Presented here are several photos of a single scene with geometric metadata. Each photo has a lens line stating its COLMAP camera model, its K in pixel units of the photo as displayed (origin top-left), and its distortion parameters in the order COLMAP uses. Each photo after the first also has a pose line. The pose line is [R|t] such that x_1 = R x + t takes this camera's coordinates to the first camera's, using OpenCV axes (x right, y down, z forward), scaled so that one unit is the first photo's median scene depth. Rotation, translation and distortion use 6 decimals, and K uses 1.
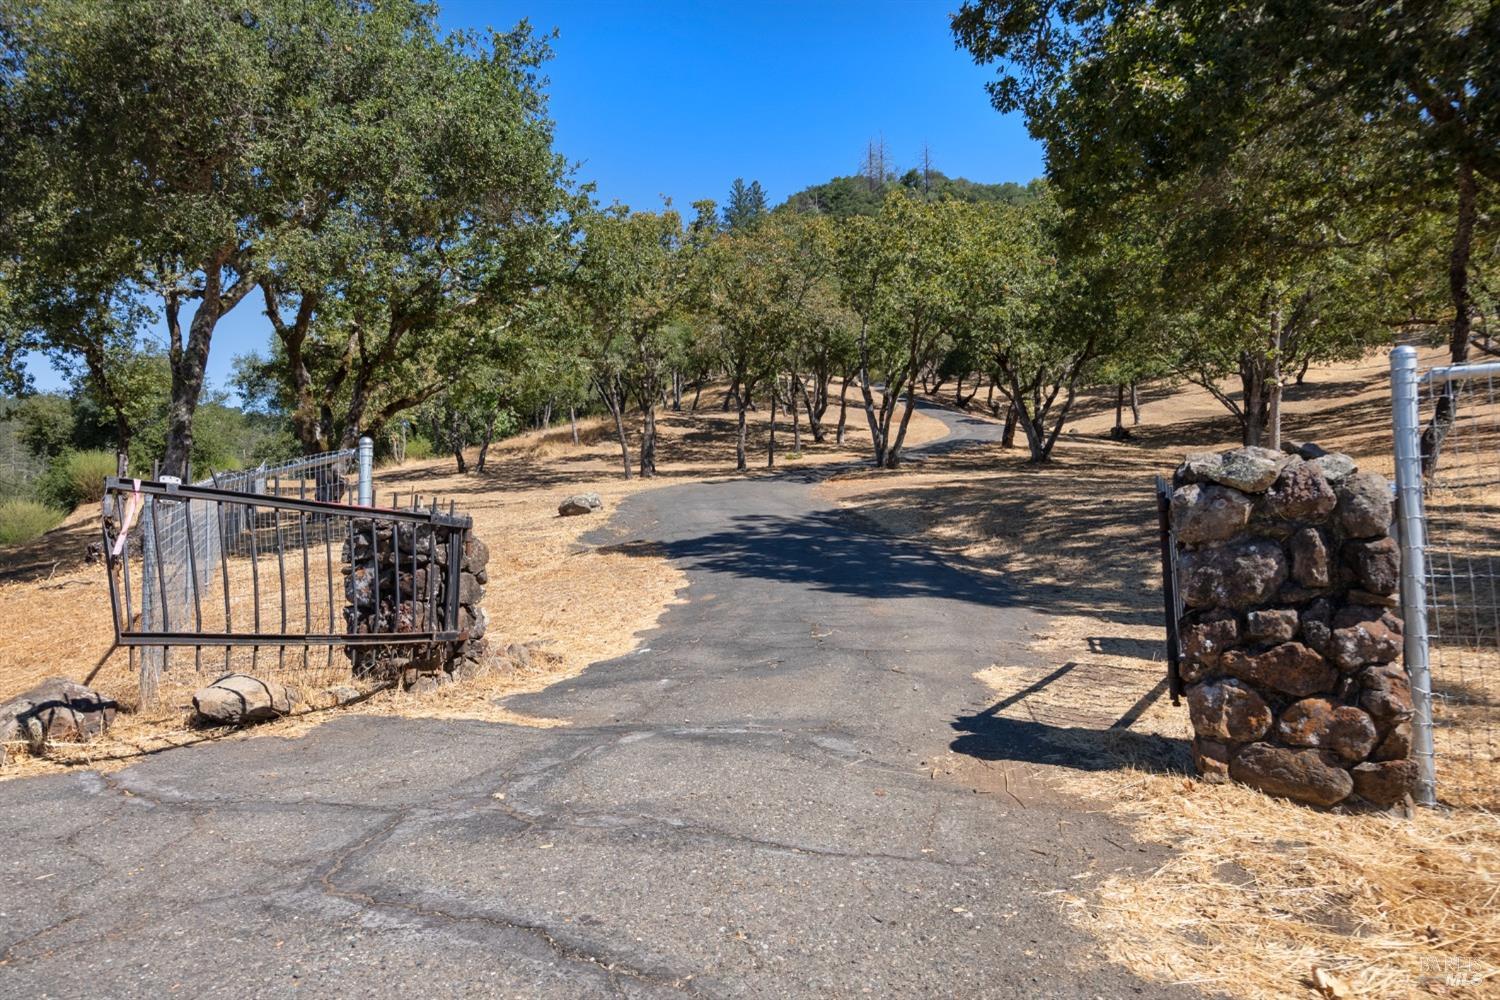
lens RADIAL K [[906.7, 0, 749.1], [0, 906.7, 498.7], [0, 0, 1]] dist [-0.009984, 0.000314]
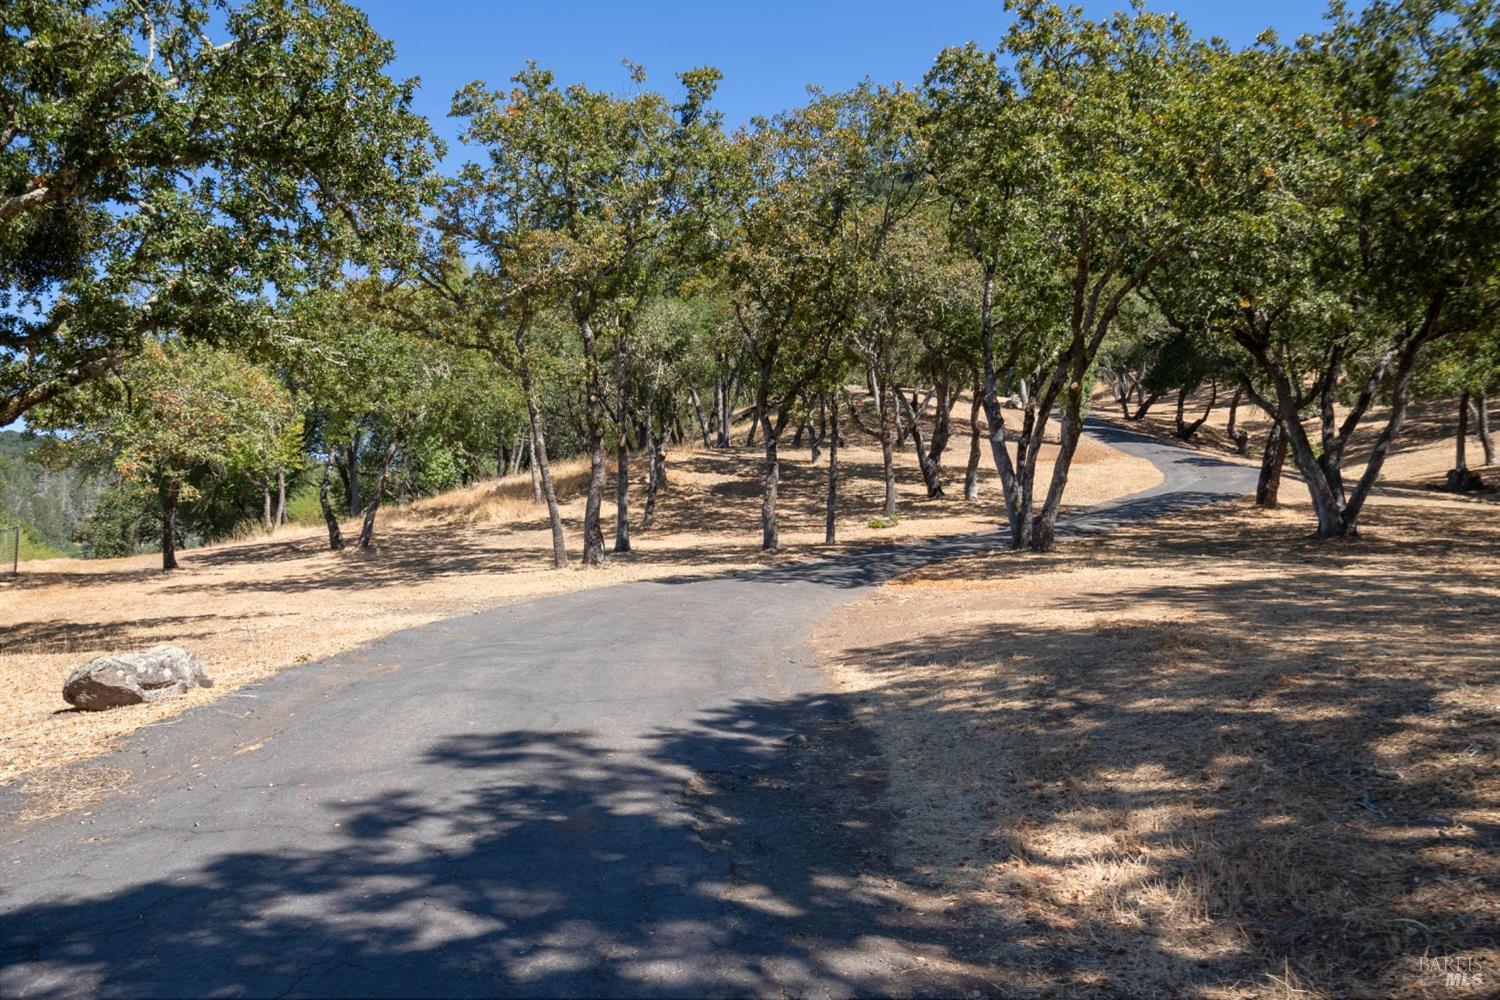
lens RADIAL K [[1259.7, 0, 755.9], [0, 1259.7, 504.6], [0, 0, 1]] dist [0.011723, -0.000782]
pose [[0.994912, -0.001422, -0.100740, 0.051241], [-0.003965, 0.998574, -0.053247, -0.015585], [0.100672, 0.053375, 0.993487, 0.197613]]
